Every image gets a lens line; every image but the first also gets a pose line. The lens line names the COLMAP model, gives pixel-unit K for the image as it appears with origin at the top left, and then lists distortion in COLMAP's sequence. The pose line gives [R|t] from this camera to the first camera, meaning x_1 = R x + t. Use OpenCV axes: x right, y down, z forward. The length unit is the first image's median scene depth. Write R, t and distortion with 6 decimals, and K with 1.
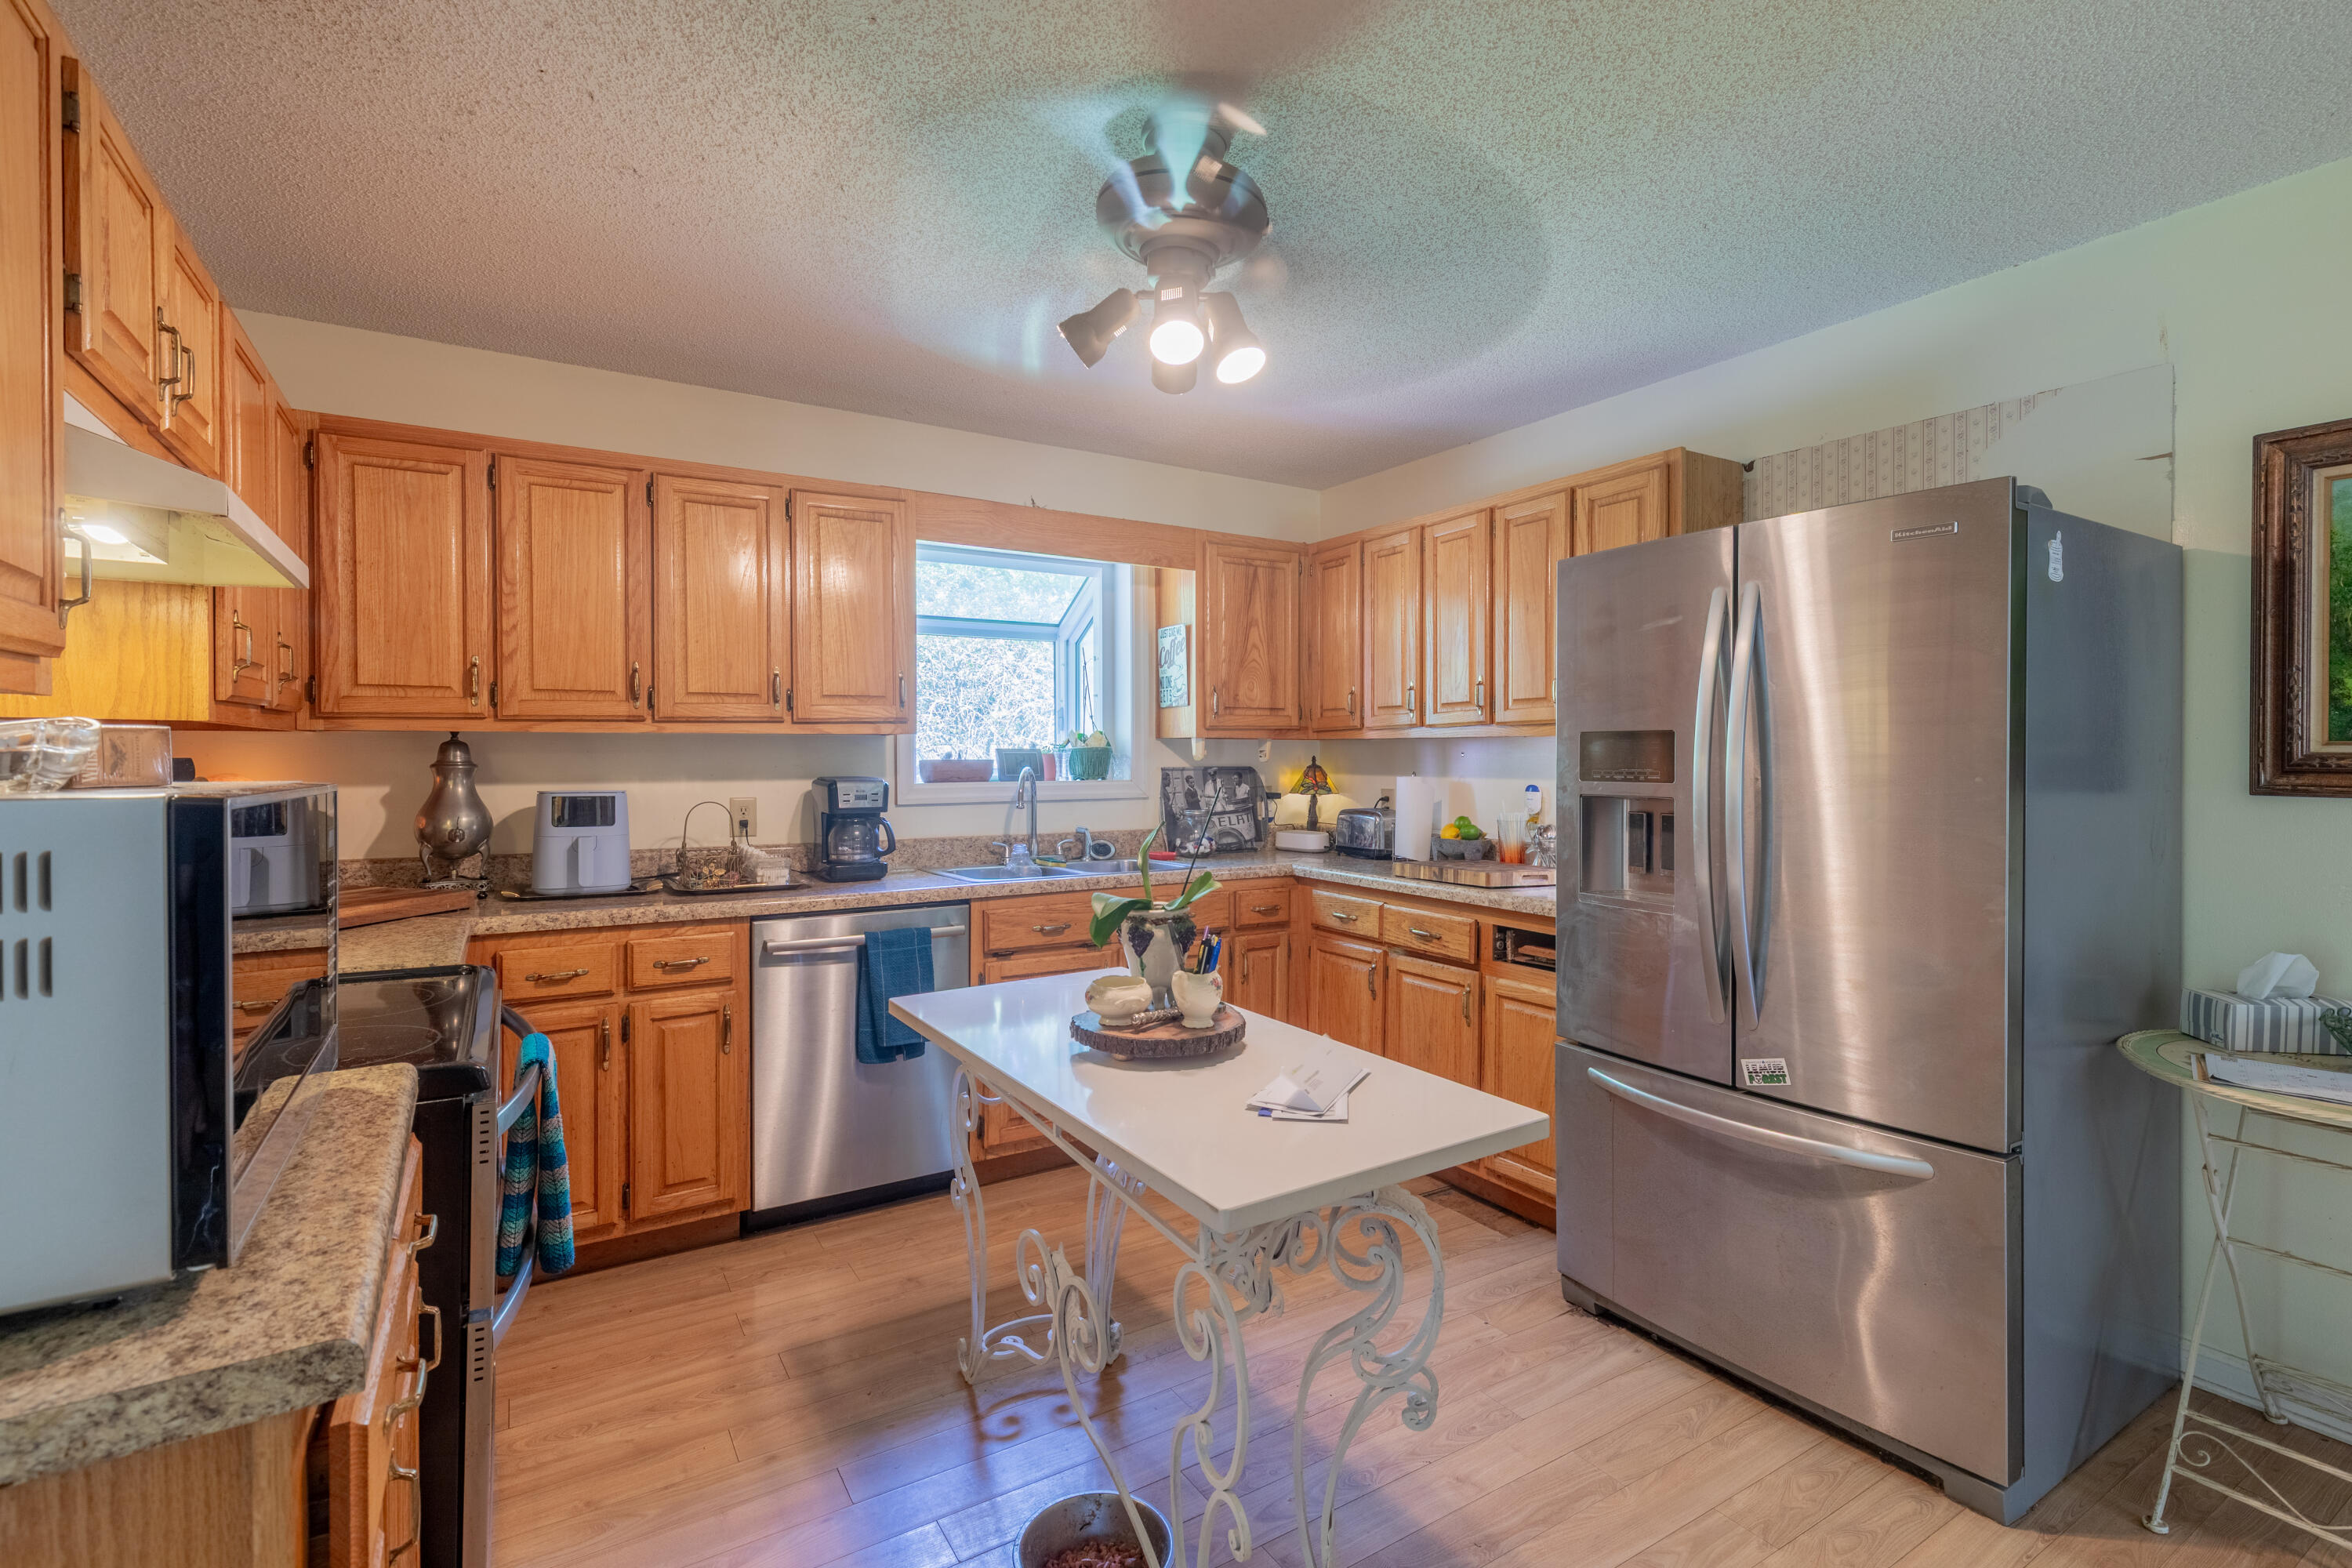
lens RADIAL K [[1079.1, 0, 1179.9], [0, 1079.1, 769.4], [0, 0, 1]] dist [0.000676, -0.000444]
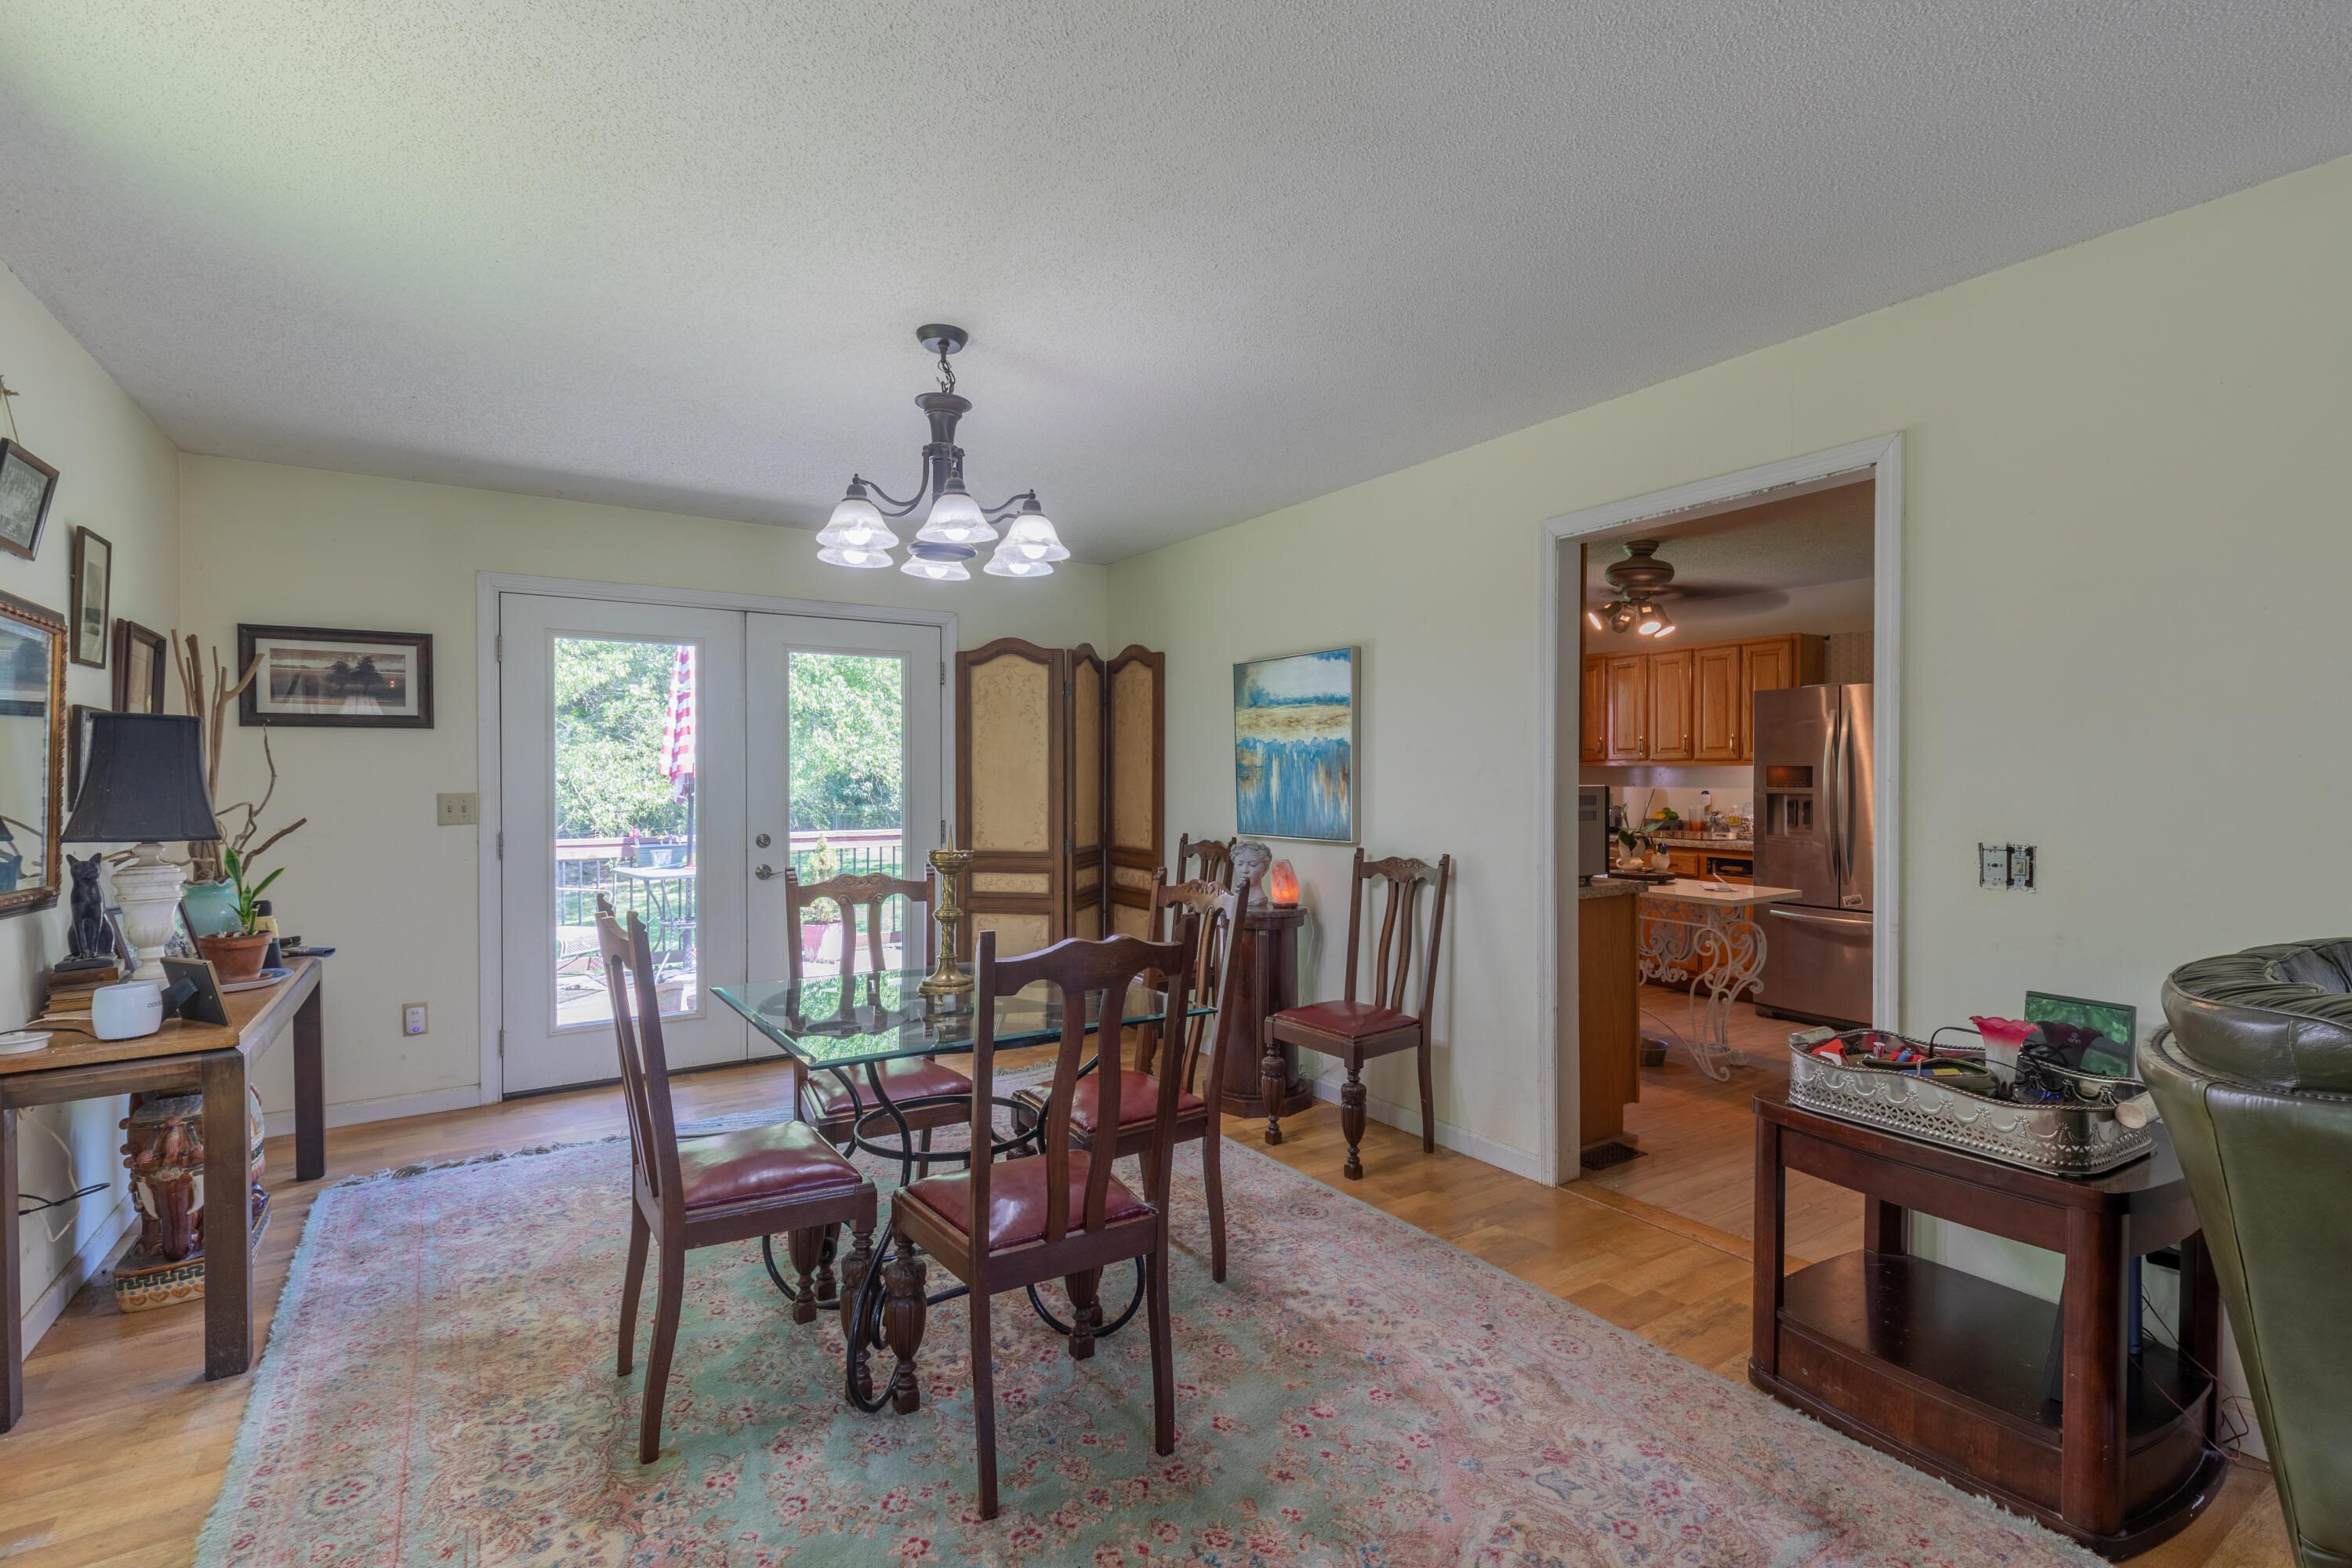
lens RADIAL K [[1077.0, 0, 1168.6], [0, 1077.0, 788.0], [0, 0, 1]] dist [0.000426, 0.000150]
pose [[0.999839, 0.000007, 0.017916, -0.774131], [-0.000081, 0.999991, 0.004127, 0.002253], [-0.017916, -0.004127, 0.999831, -1.048881]]
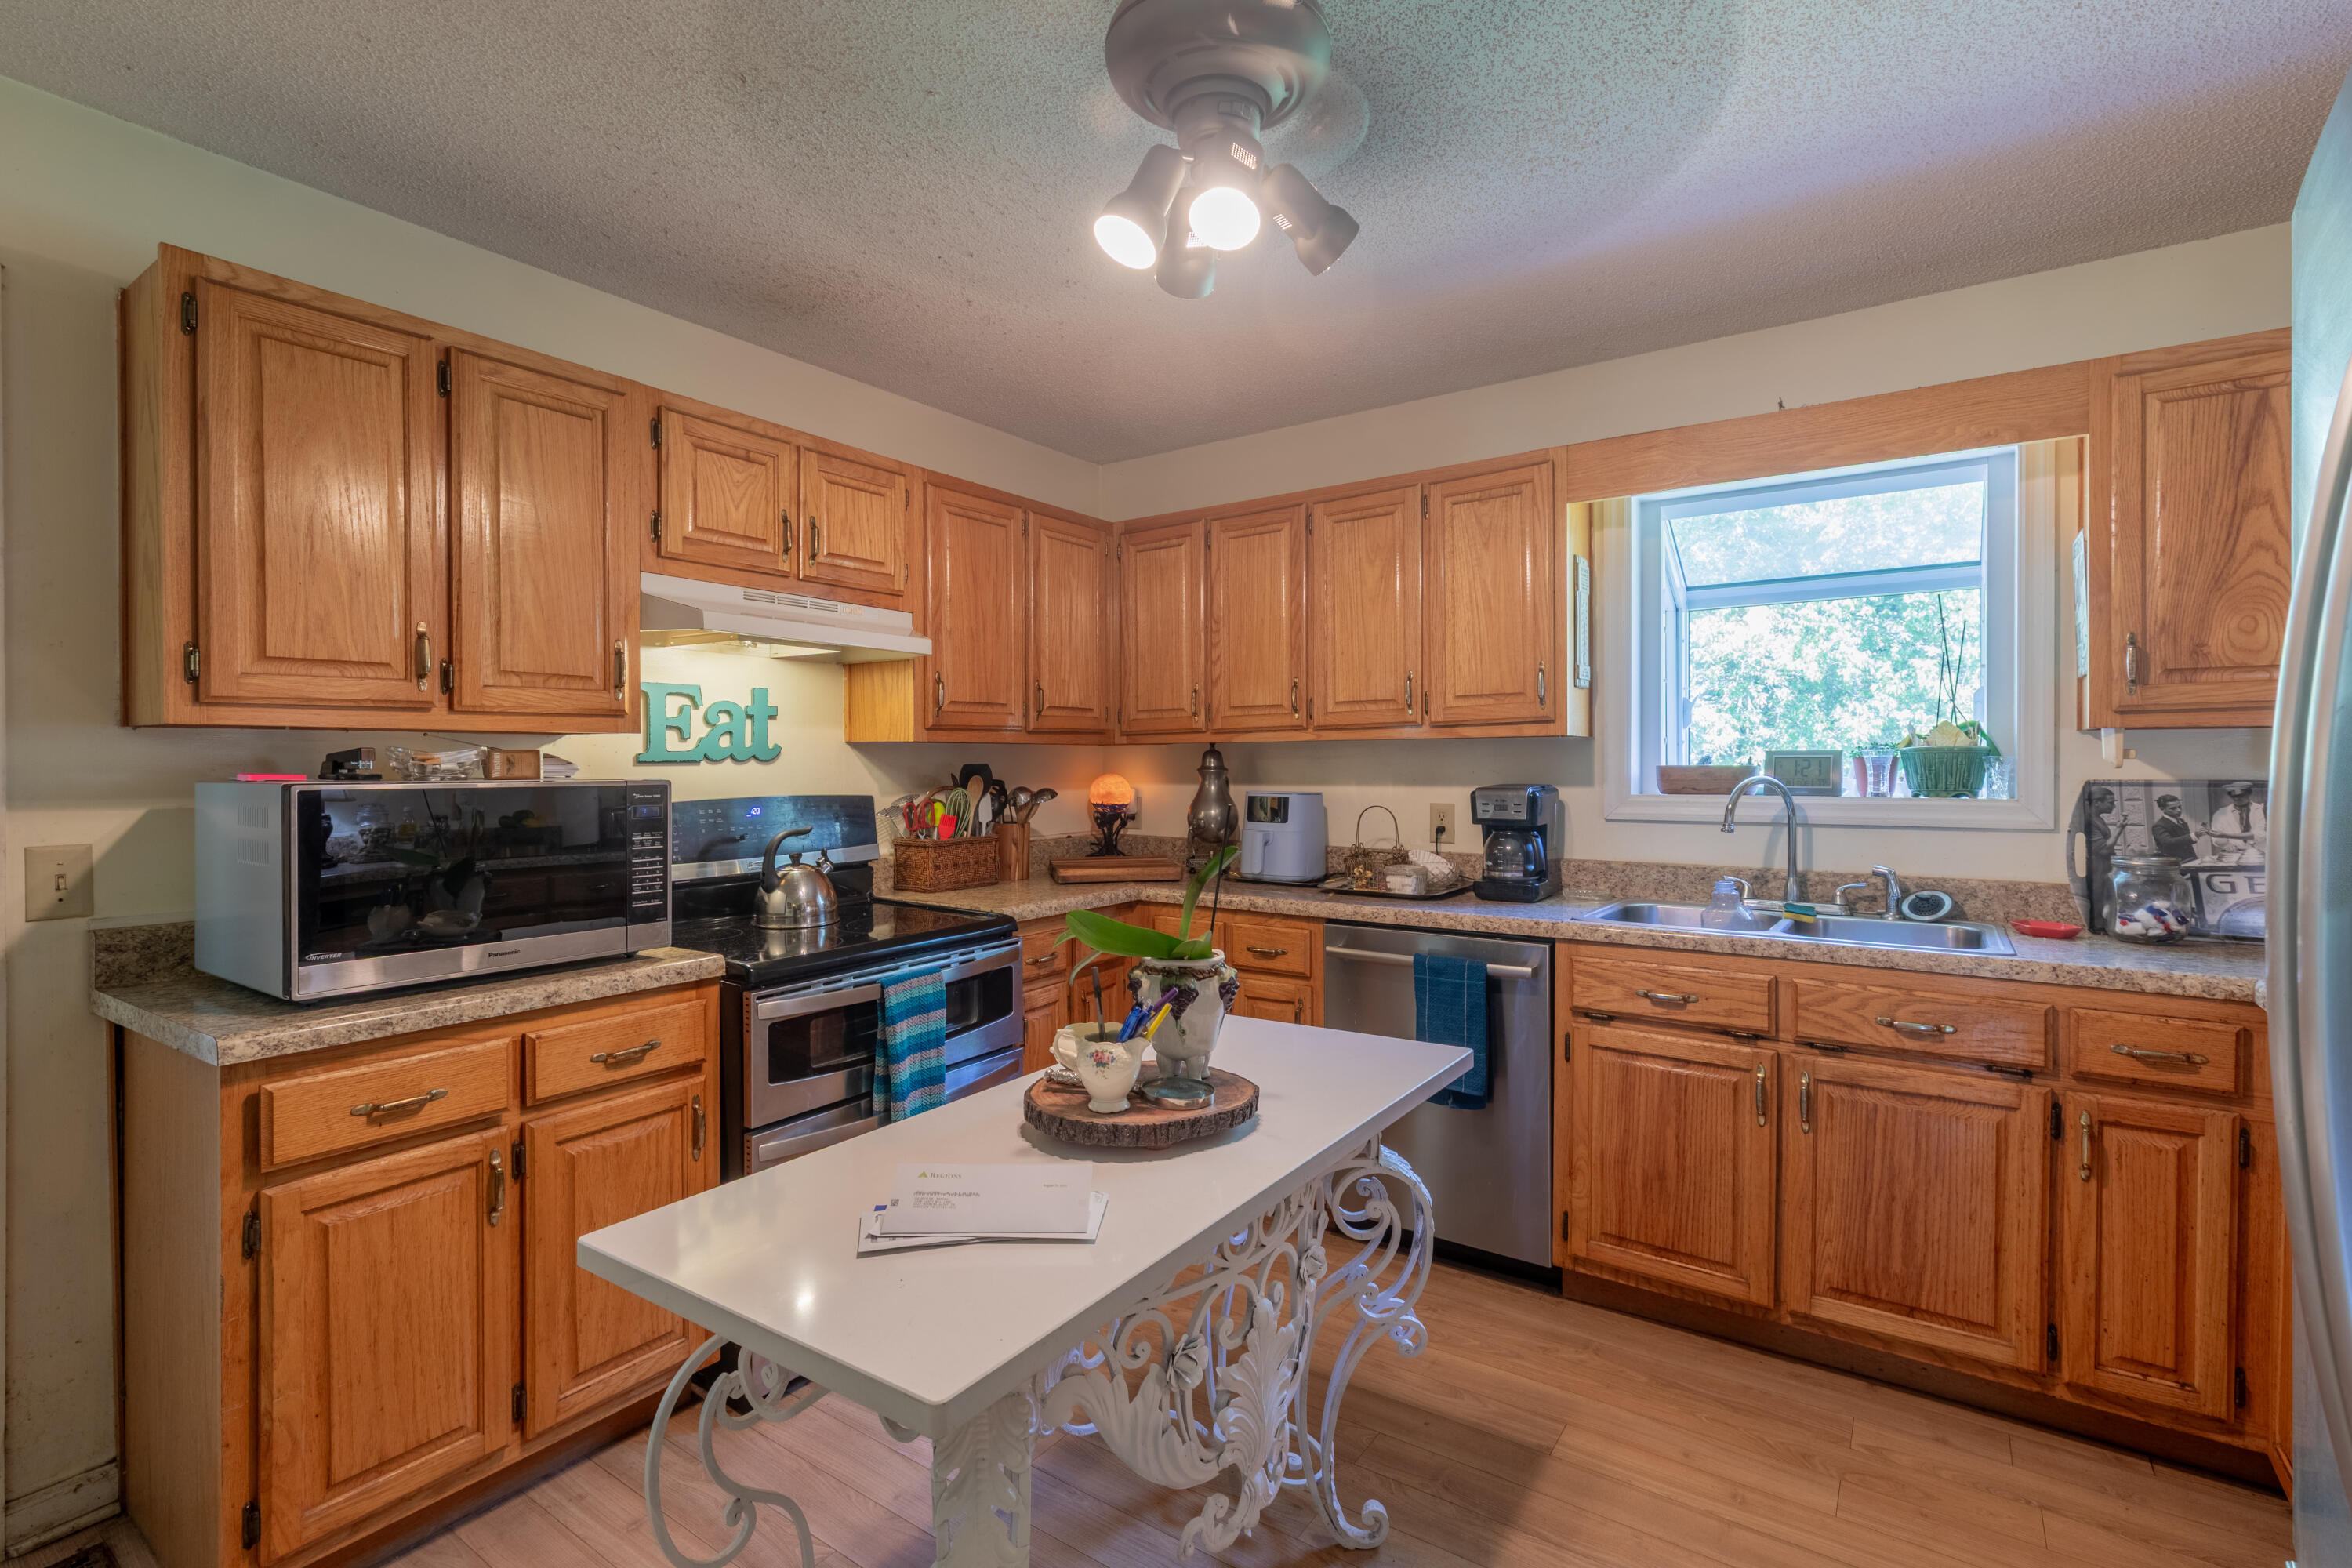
lens RADIAL K [[1057.8, 0, 1168.2], [0, 1057.8, 767.1], [0, 0, 1]] dist [0.000975, 0.000091]
pose [[0.389918, 0.004268, -0.920840, 0.431951], [-0.009033, 0.999959, 0.000810, -0.006422], [0.920805, 0.008002, 0.389940, 0.431381]]
